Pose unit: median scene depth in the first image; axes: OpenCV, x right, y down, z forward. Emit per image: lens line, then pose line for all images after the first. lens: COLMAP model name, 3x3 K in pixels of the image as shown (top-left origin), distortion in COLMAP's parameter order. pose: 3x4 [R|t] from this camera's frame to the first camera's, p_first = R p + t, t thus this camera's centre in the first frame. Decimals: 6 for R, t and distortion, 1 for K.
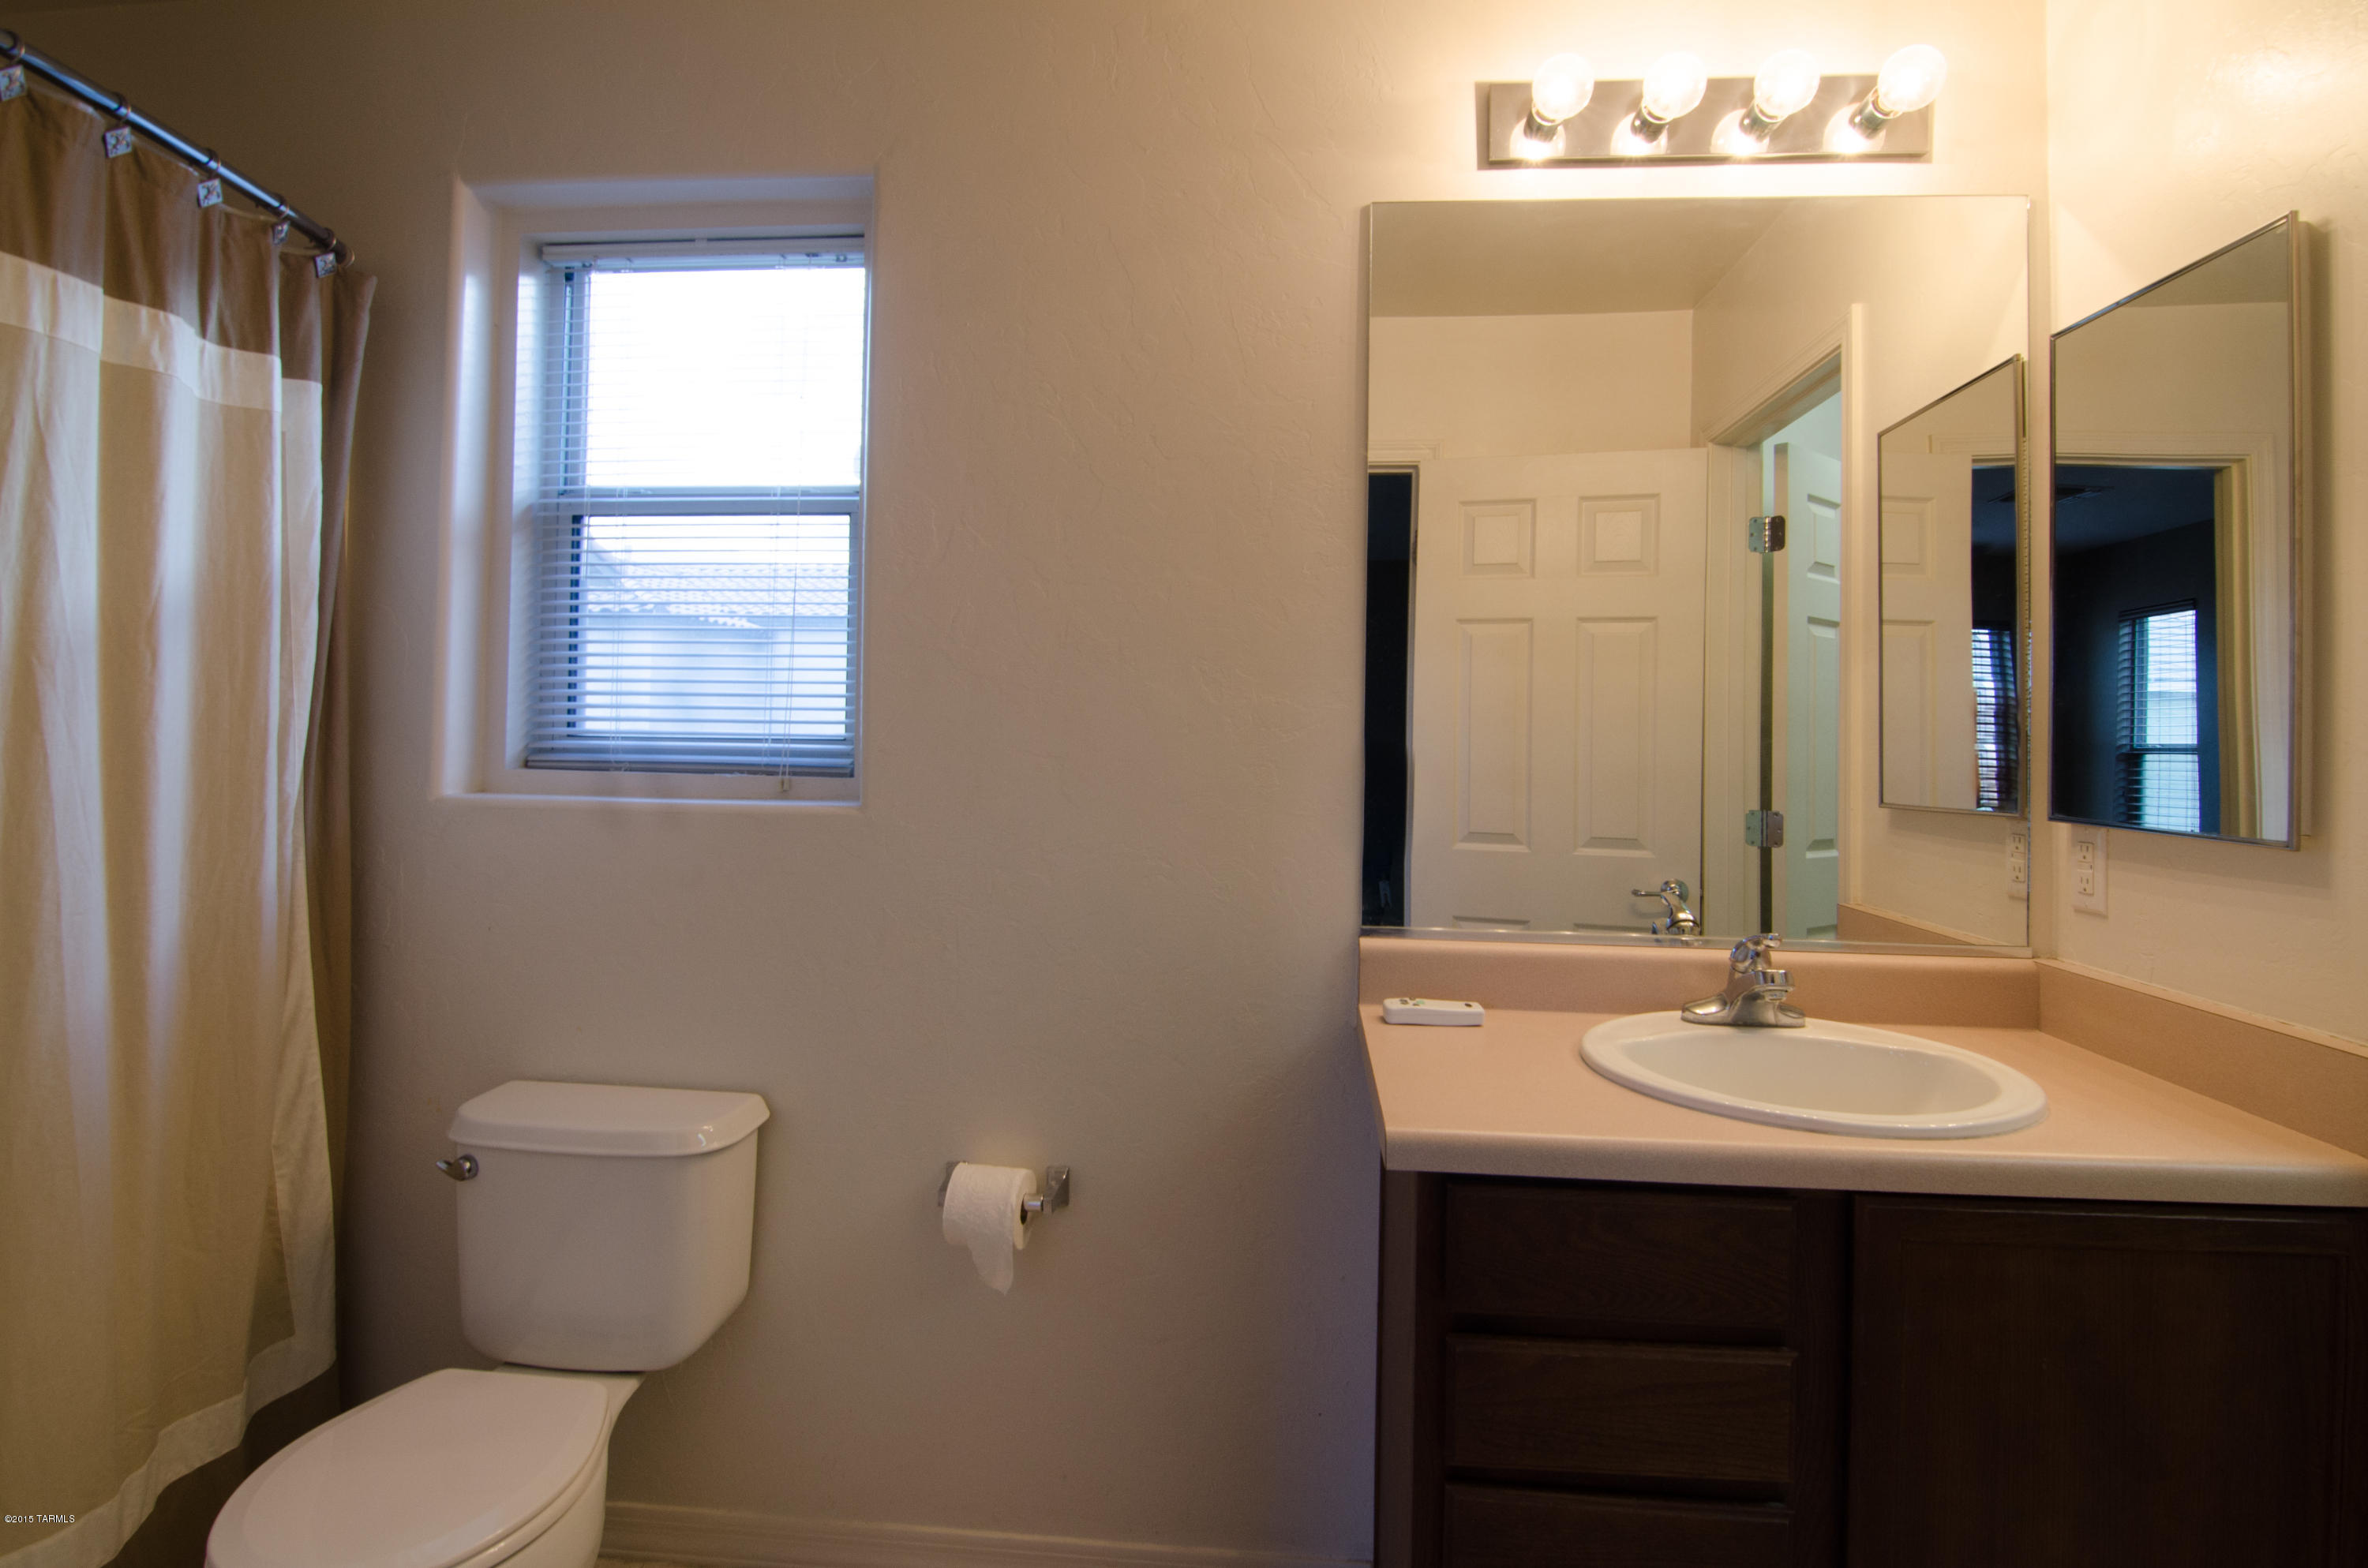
lens RADIAL K [[1187.2, 0, 1187.6], [0, 1187.2, 734.8], [0, 0, 1]] dist [-0.026889, -0.000441]
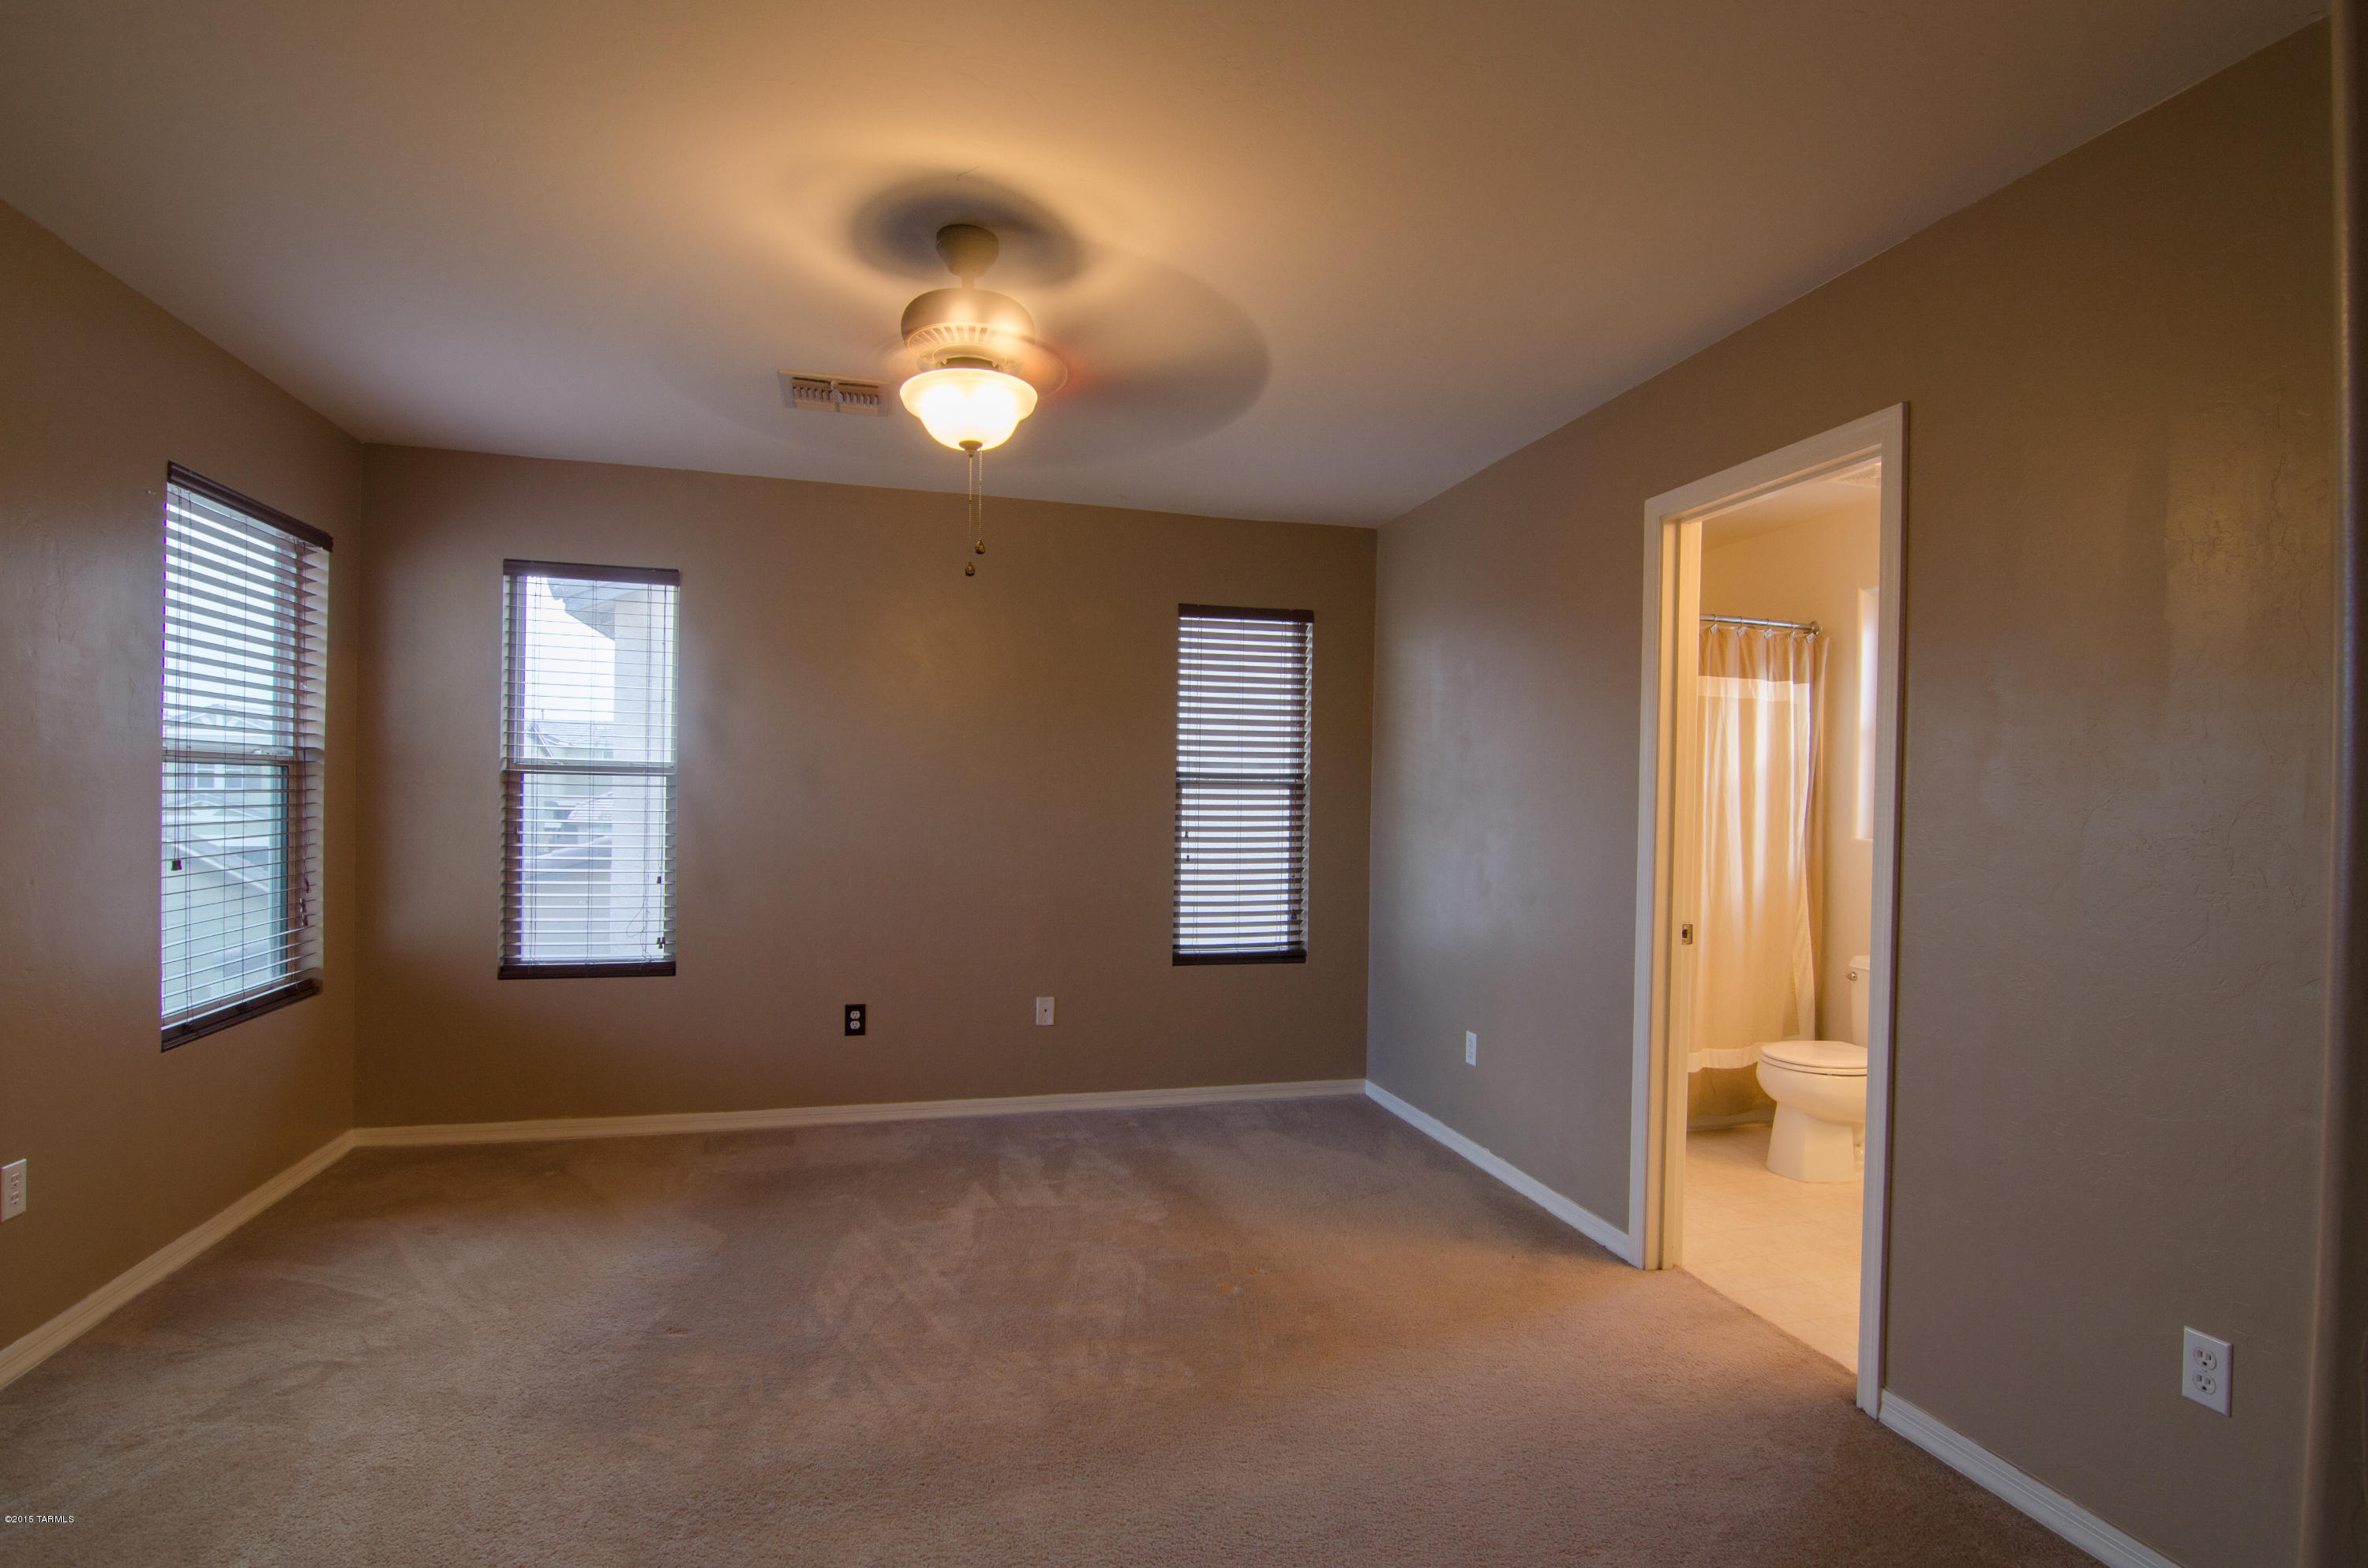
lens RADIAL K [[1135.3, 0, 1191.2], [0, 1135.3, 808.1], [0, 0, 1]] dist [-0.001653, -0.008655]
pose [[0.346577, -0.000420, -0.938021, 1.283020], [0.000702, 1.000000, -0.000189, -0.015786], [0.938021, -0.000593, 0.346577, -1.309976]]
